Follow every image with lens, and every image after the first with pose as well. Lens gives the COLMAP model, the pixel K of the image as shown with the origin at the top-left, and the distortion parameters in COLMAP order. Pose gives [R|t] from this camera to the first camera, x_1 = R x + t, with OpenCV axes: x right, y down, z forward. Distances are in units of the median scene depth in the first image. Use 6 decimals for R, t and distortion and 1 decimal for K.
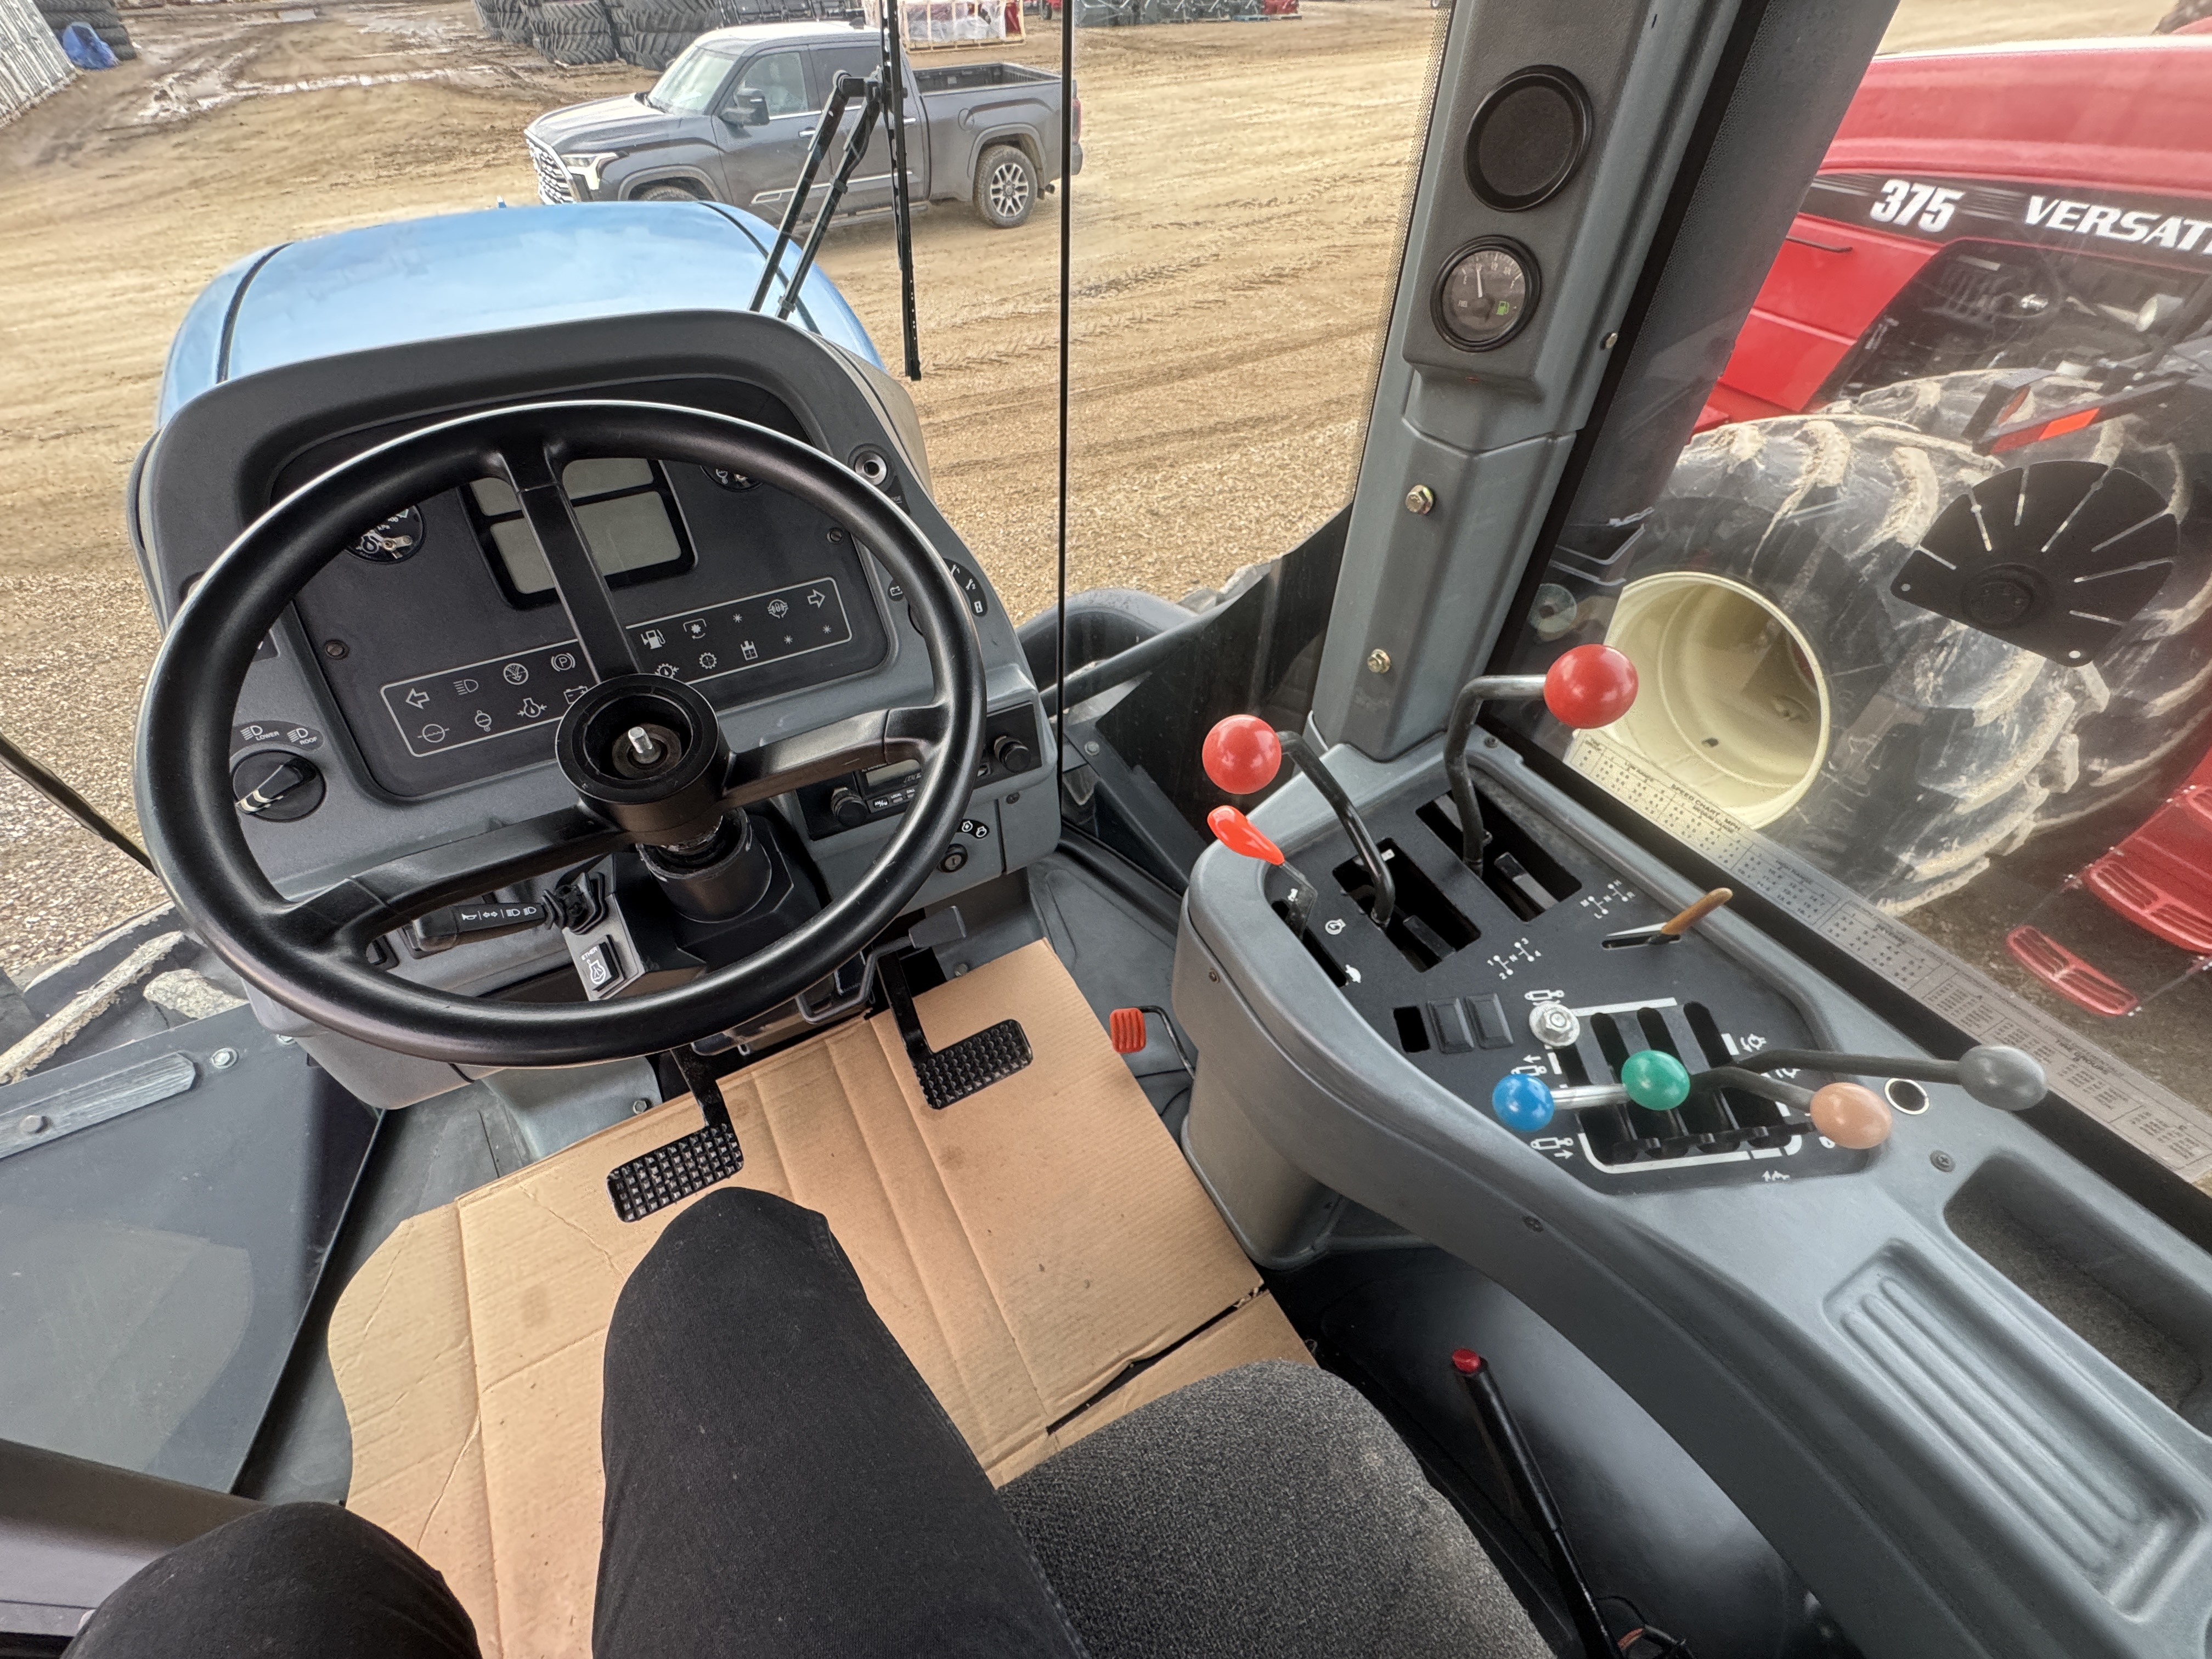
lens RADIAL K [[901.2, 0, 1106.0], [0, 901.2, 829.5], [0, 0, 1]] dist [0.013313, -0.008100]
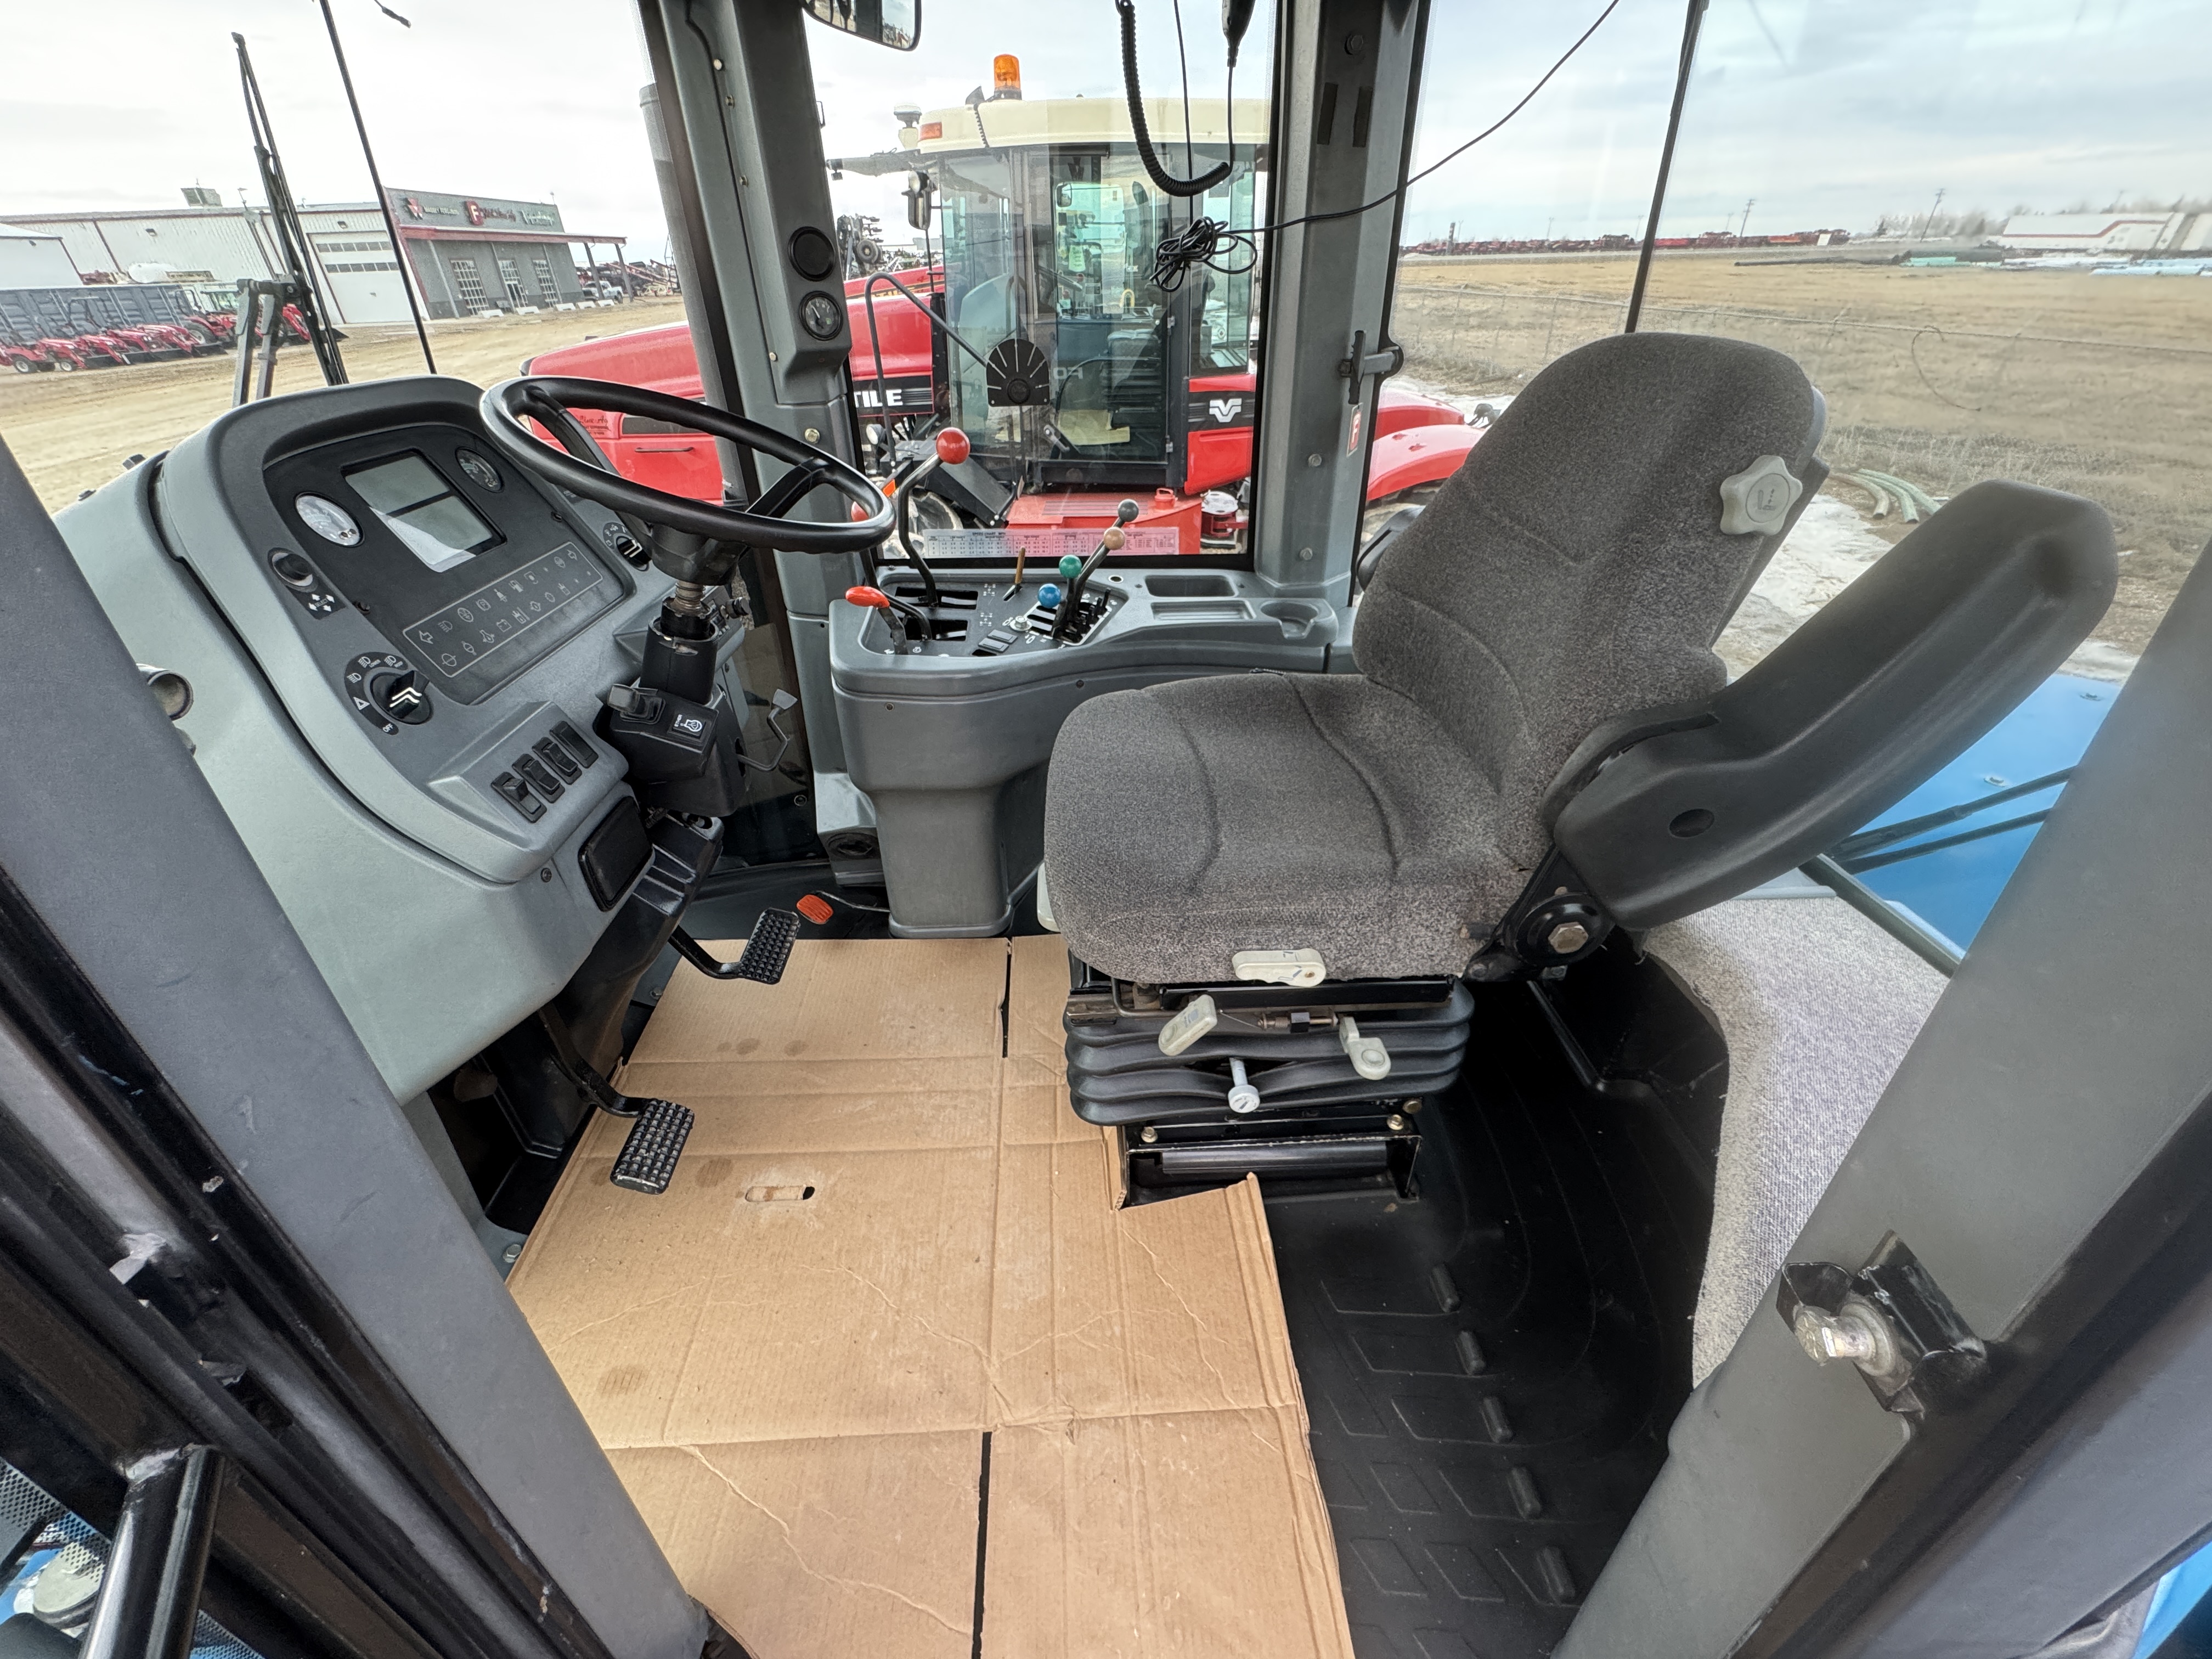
lens RADIAL K [[885.2, 0, 1106.0], [0, 885.2, 829.5], [0, 0, 1]] dist [0.012390, -0.007729]
pose [[0.436468, -0.485720, 0.757345, -1.362145], [0.658941, 0.745717, 0.098506, 0.549164], [-0.612612, 0.456051, 0.645542, -0.281067]]
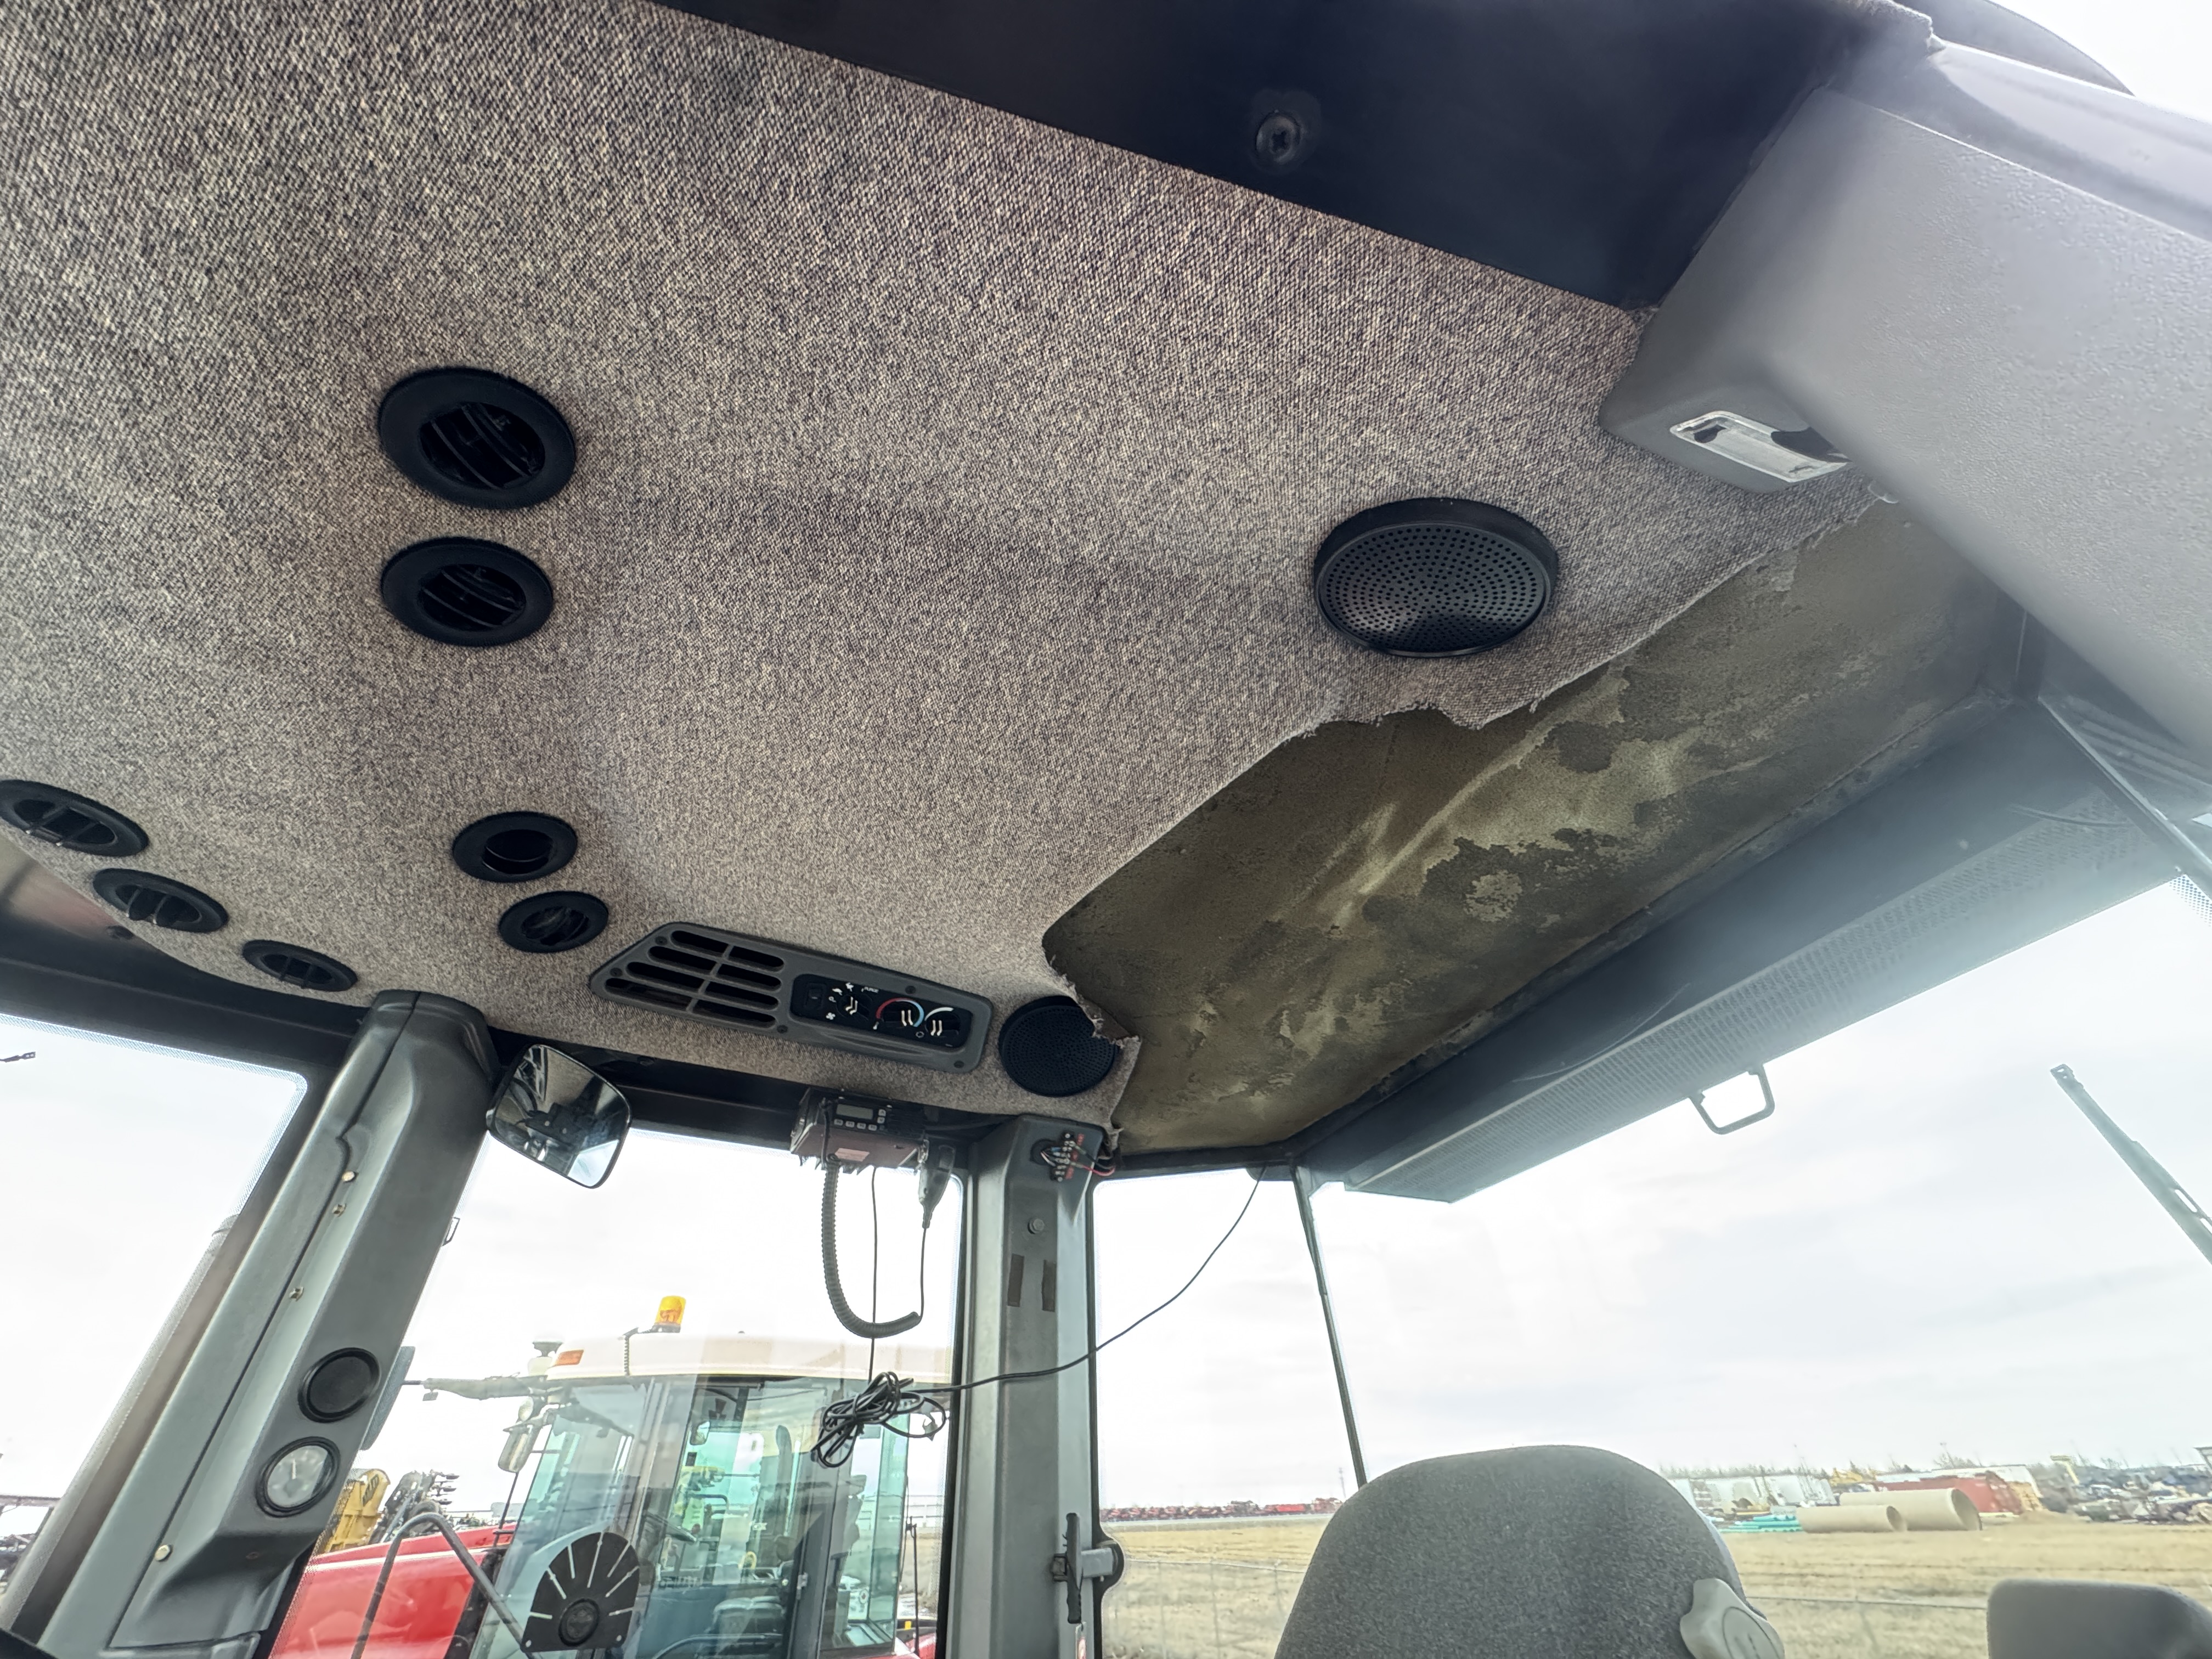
lens RADIAL K [[885.2, 0, 1106.0], [0, 885.2, 829.5], [0, 0, 1]] dist [0.012390, -0.007729]
pose [[0.127300, 0.611590, 0.780866, -1.054455], [0.729660, 0.475528, -0.491395, 0.533760], [-0.671856, 0.632322, -0.385718, -0.047917]]
